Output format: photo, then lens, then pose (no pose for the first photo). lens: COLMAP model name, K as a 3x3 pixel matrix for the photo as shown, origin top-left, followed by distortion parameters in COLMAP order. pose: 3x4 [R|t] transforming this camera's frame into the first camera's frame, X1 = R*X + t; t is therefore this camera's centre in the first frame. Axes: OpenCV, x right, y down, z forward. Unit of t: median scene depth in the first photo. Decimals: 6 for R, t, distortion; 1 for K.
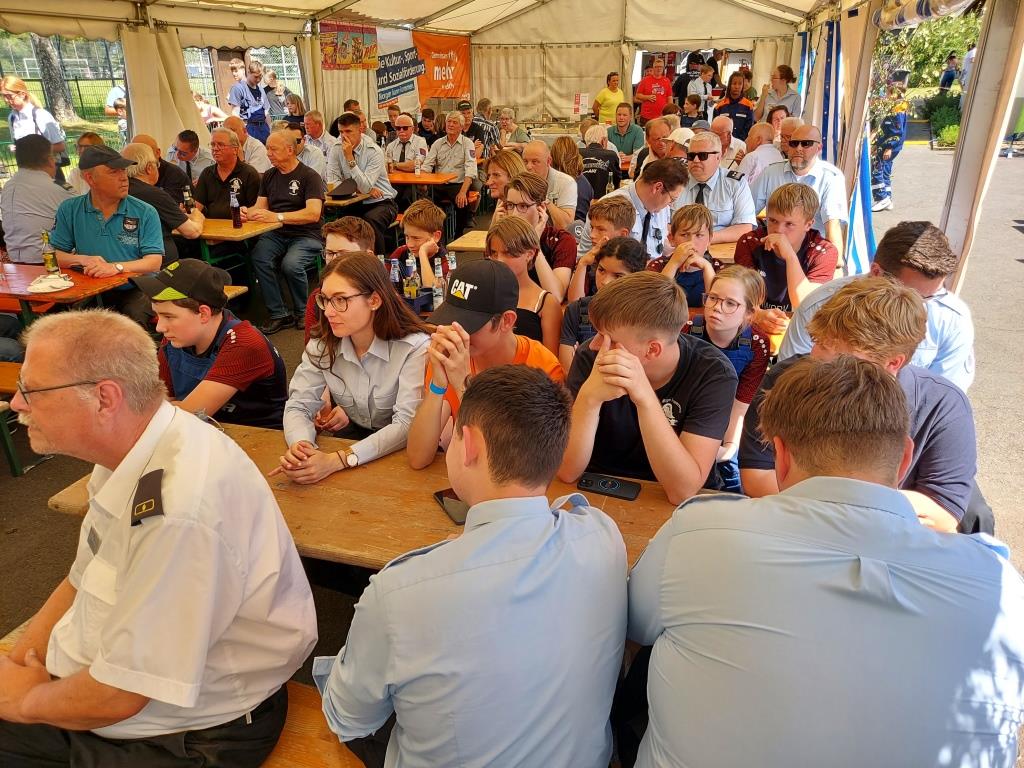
lens RADIAL K [[745.3, 0, 515.0], [0, 745.3, 382.9], [0, 0, 1]] dist [0.067184, -0.054631]
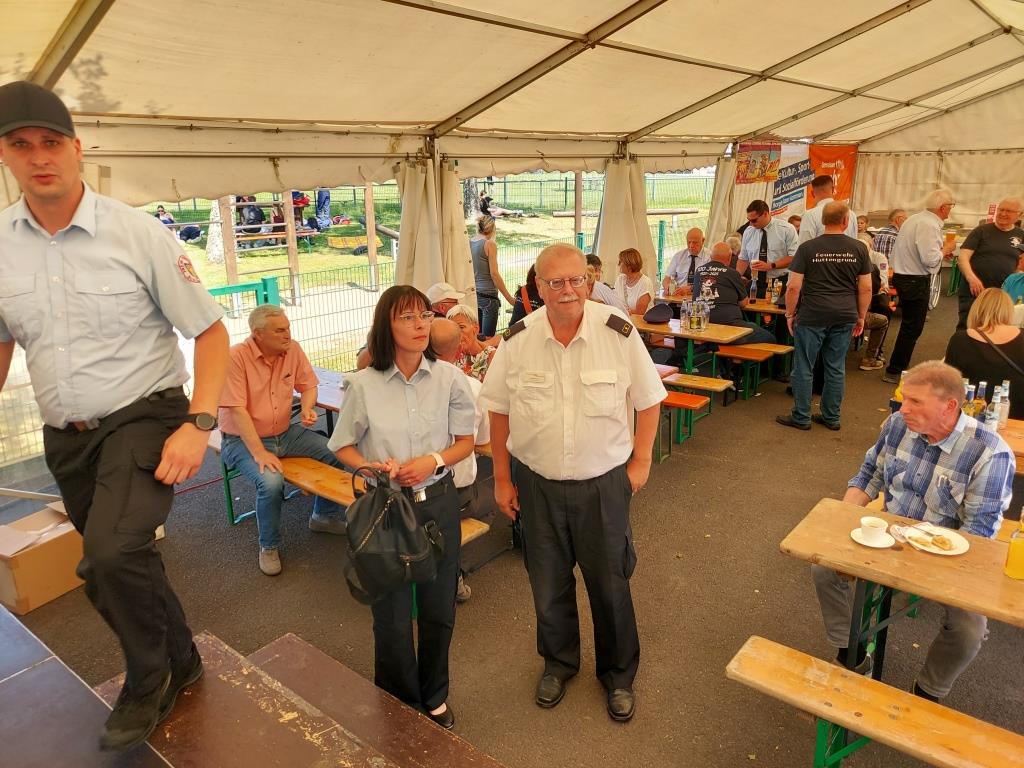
lens RADIAL K [[745.3, 0, 510.3], [0, 745.3, 383.9], [0, 0, 1]] dist [0.067184, -0.054631]
pose [[0.924697, 0.102660, -0.366601, -0.099472], [-0.141222, 0.986749, -0.079890, 0.007194], [0.353542, 0.125646, 0.926942, -0.083368]]
